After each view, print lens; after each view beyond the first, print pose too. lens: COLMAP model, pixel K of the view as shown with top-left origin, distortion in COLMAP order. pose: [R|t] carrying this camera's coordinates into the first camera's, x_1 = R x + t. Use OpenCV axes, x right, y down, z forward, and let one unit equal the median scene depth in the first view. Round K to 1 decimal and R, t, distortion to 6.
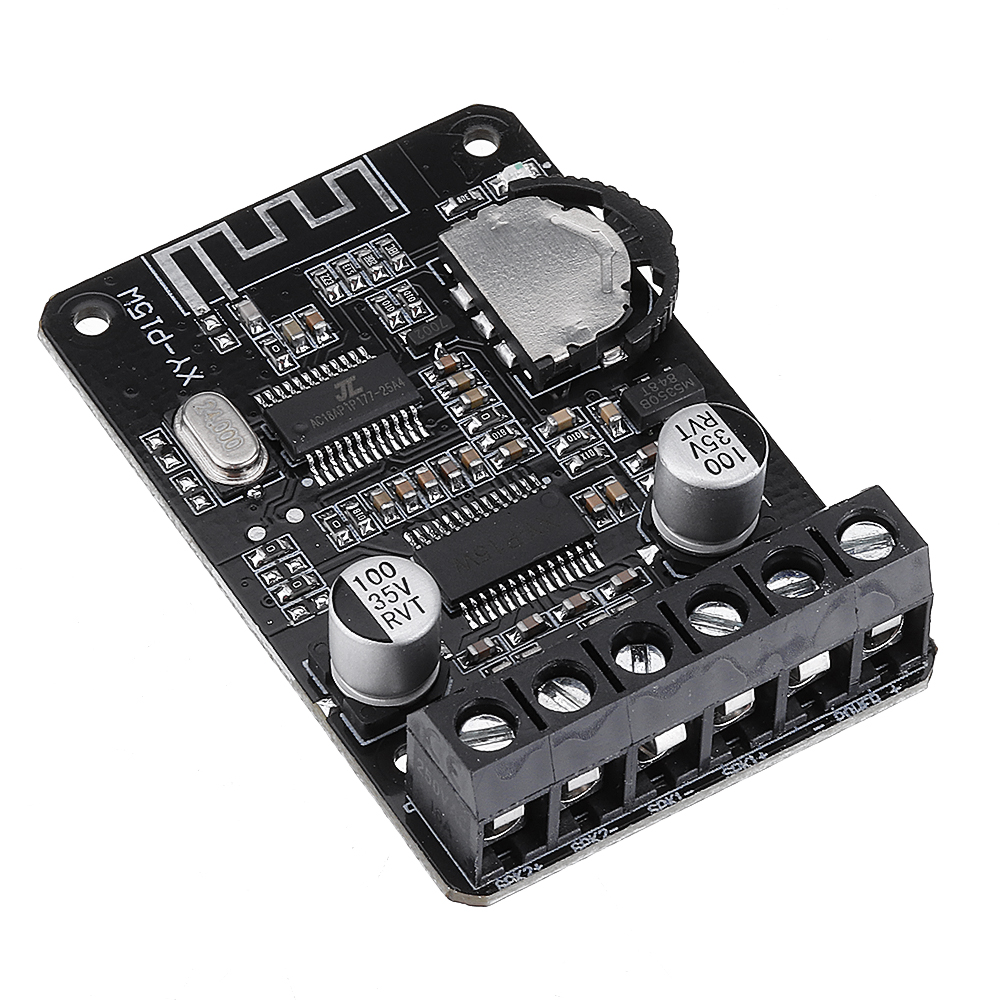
lens RADIAL K [[6755.3, 0, 505.1], [0, 6755.3, 509.0], [0, 0, 1]] dist [0.435704, 0.000000]
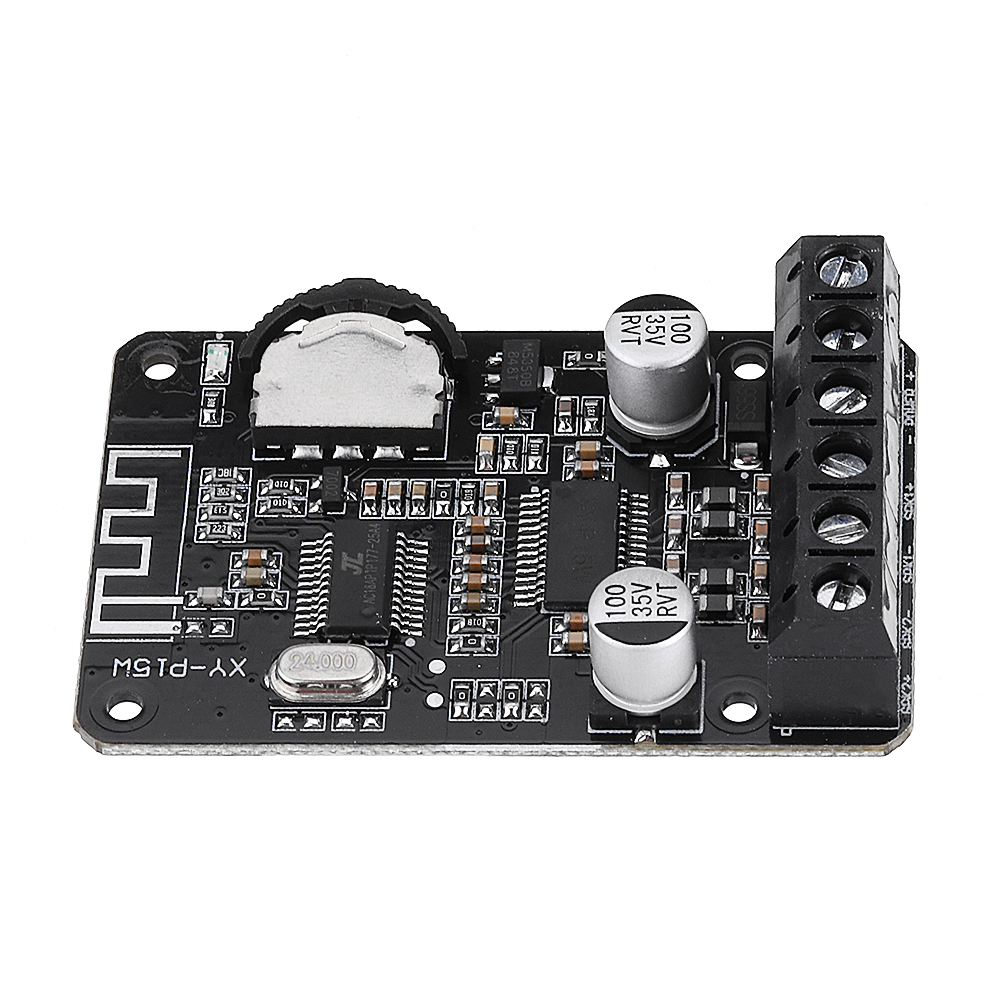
lens RADIAL K [[6755.3, 0, 491.7], [0, 6755.3, 502.5], [0, 0, 1]] dist [0.435704, 0.000000]
pose [[0.560376, -0.663992, 0.495068, -0.513892], [0.698048, 0.700340, 0.149174, -0.162603], [-0.445766, 0.261988, 0.855952, 0.102697]]
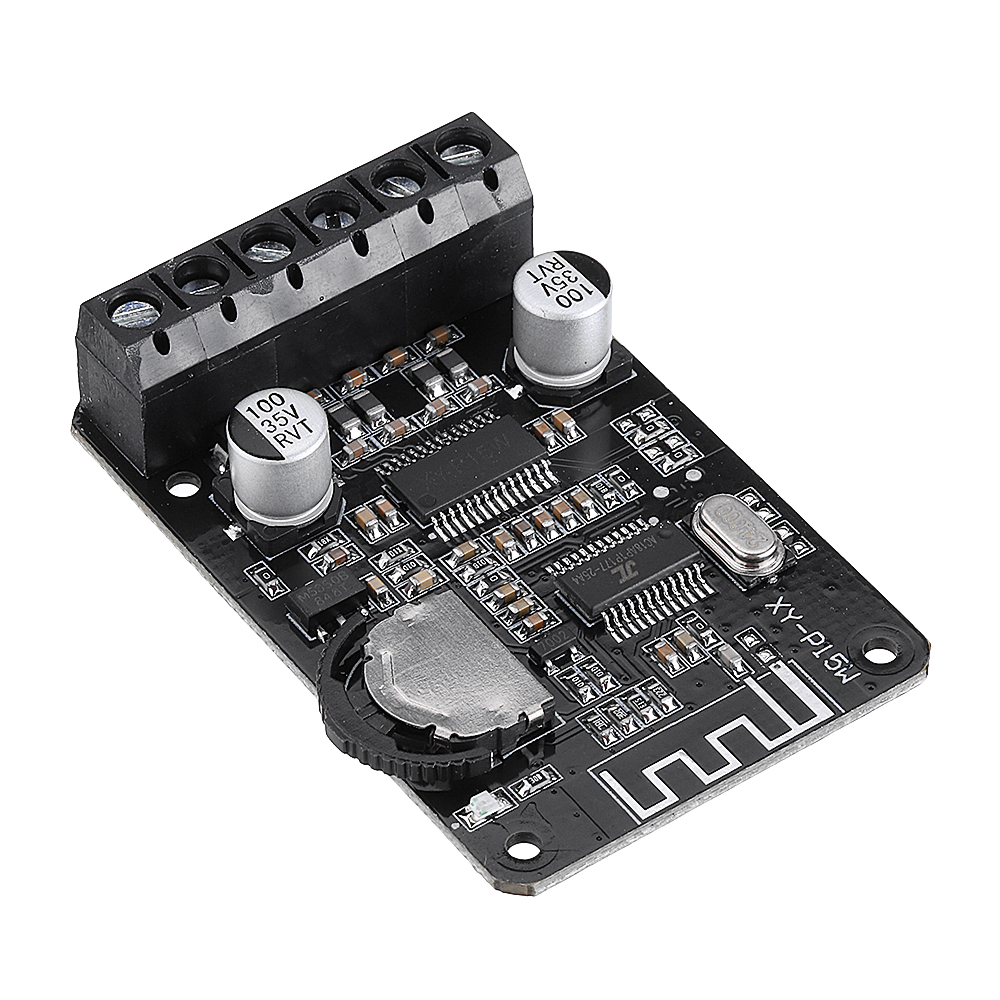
lens RADIAL K [[6174.0, 0, 504.5], [0, 6174.0, 502.8], [0, 0, 1]] dist [0.400347, 0.000000]
pose [[-0.997435, 0.040291, -0.059166, 0.051944], [-0.064827, -0.157936, 0.985319, -0.960398], [0.030355, 0.986627, 0.160143, 0.829197]]
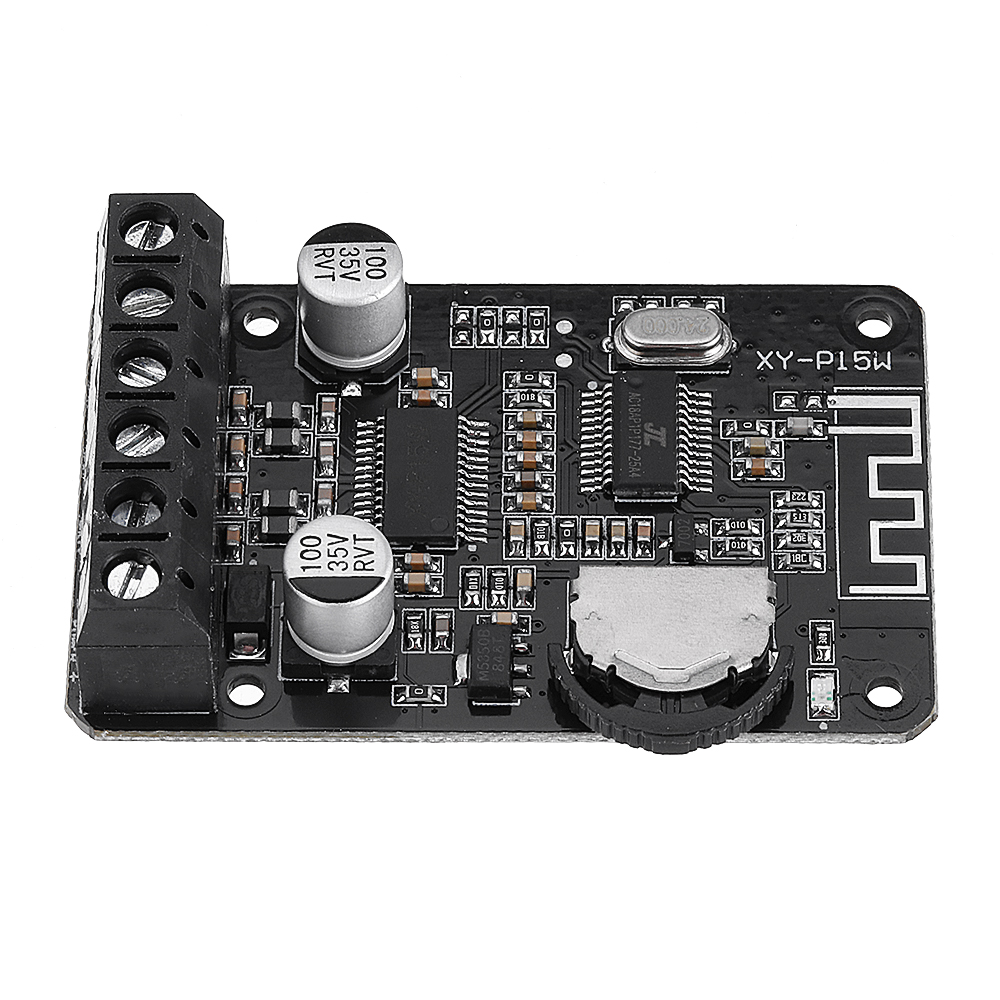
lens RADIAL K [[6755.3, 0, 508.3], [0, 6755.3, 497.4], [0, 0, 1]] dist [0.435704, 0.000000]
pose [[-0.532539, 0.672051, -0.514538, 0.510012], [-0.674756, 0.029914, 0.737434, -0.741514], [0.510986, 0.739900, 0.437541, 0.551449]]
